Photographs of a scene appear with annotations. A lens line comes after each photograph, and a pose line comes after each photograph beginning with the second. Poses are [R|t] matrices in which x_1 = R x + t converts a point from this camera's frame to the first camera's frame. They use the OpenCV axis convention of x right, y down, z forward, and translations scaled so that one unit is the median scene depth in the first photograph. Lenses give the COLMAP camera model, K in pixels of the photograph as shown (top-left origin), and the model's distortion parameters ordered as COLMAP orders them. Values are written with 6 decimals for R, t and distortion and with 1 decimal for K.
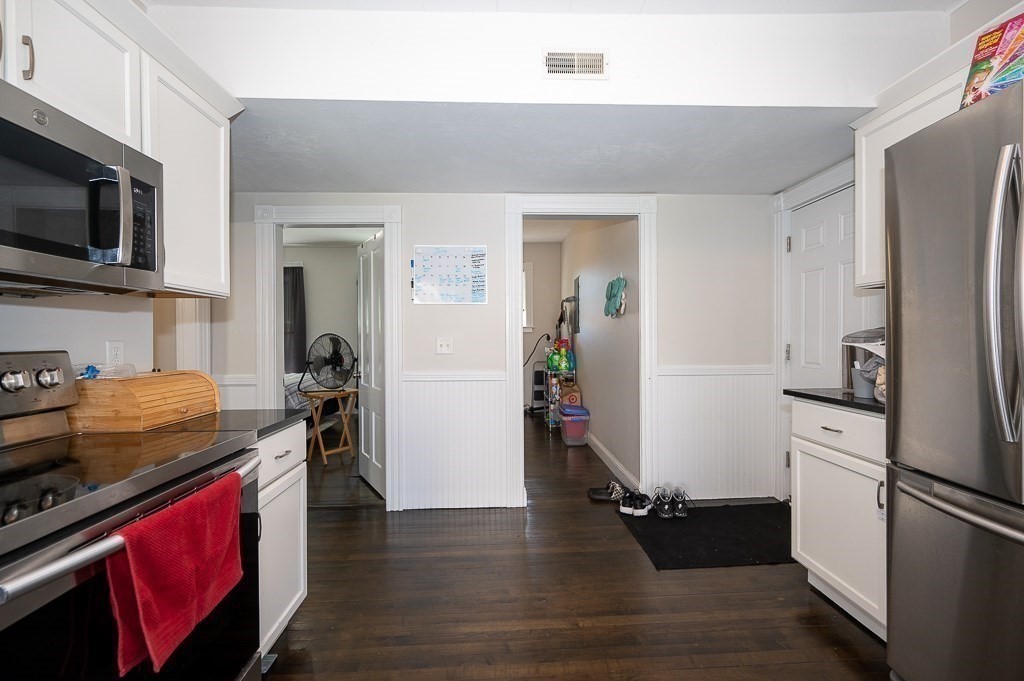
lens RADIAL K [[433.6, 0, 514.8], [0, 433.6, 339.2], [0, 0, 1]] dist [-0.000294, -0.000029]
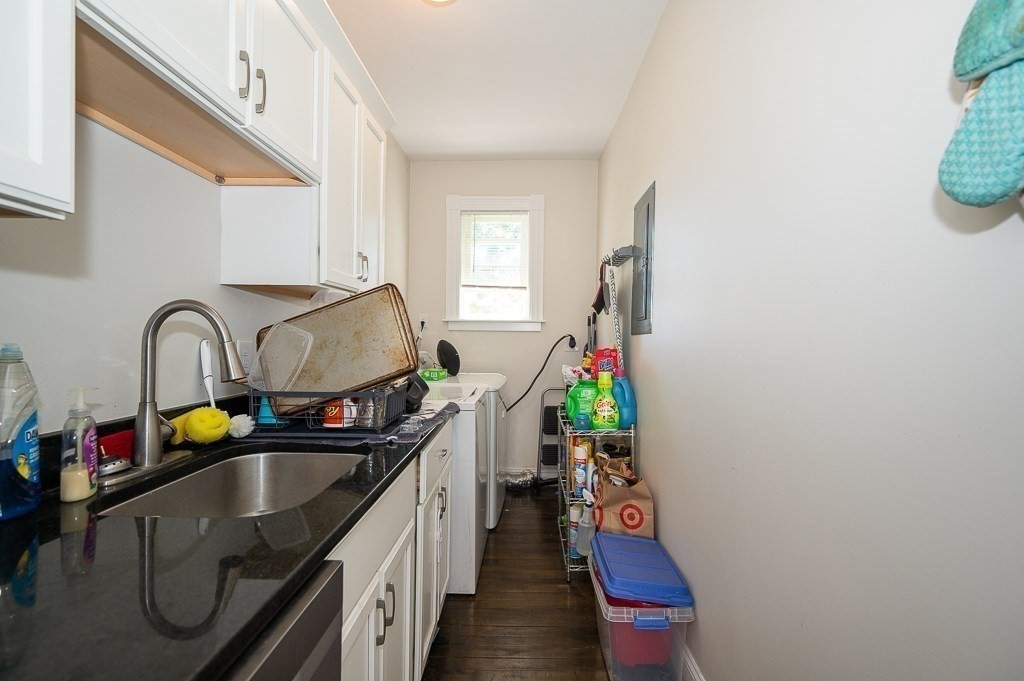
lens RADIAL K [[463.7, 0, 508.7], [0, 463.7, 338.8], [0, 0, 1]] dist [0.002393, 0.000068]
pose [[0.997304, 0.021713, -0.070096, 0.050780], [-0.021630, 0.999764, 0.001952, -0.008987], [0.070122, -0.000431, 0.997538, 0.553561]]
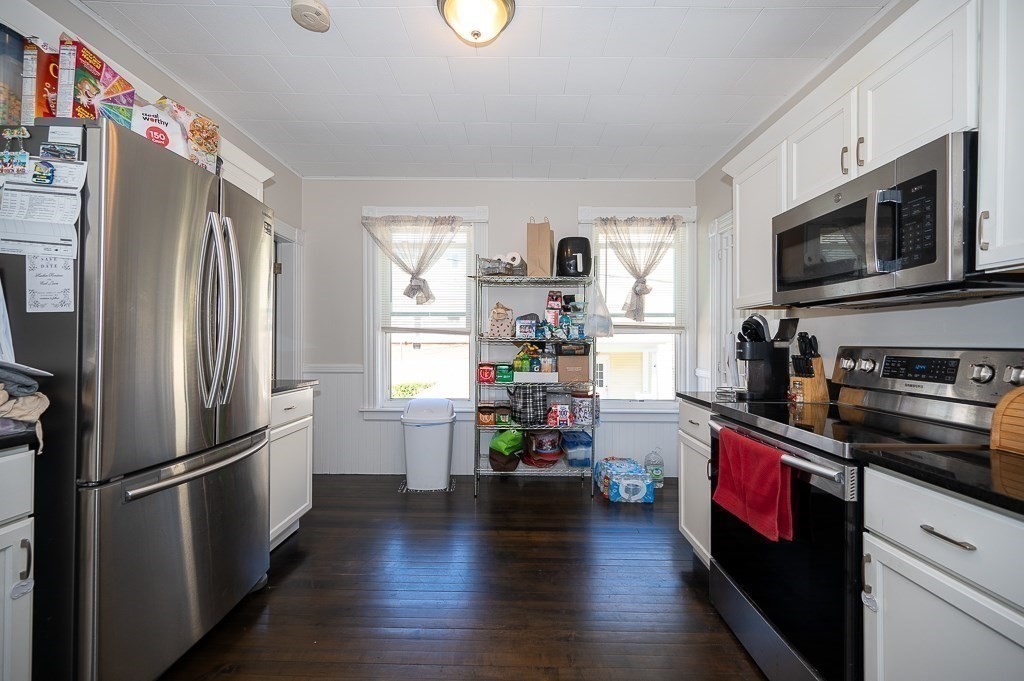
lens RADIAL K [[406.7, 0, 512.6], [0, 406.7, 340.0], [0, 0, 1]] dist [0.000147, -0.000009]
pose [[-0.998477, 0.004816, 0.054962, 0.015015], [0.004755, 0.999988, -0.001229, 0.004884], [-0.054967, -0.000966, -0.998488, 1.998837]]
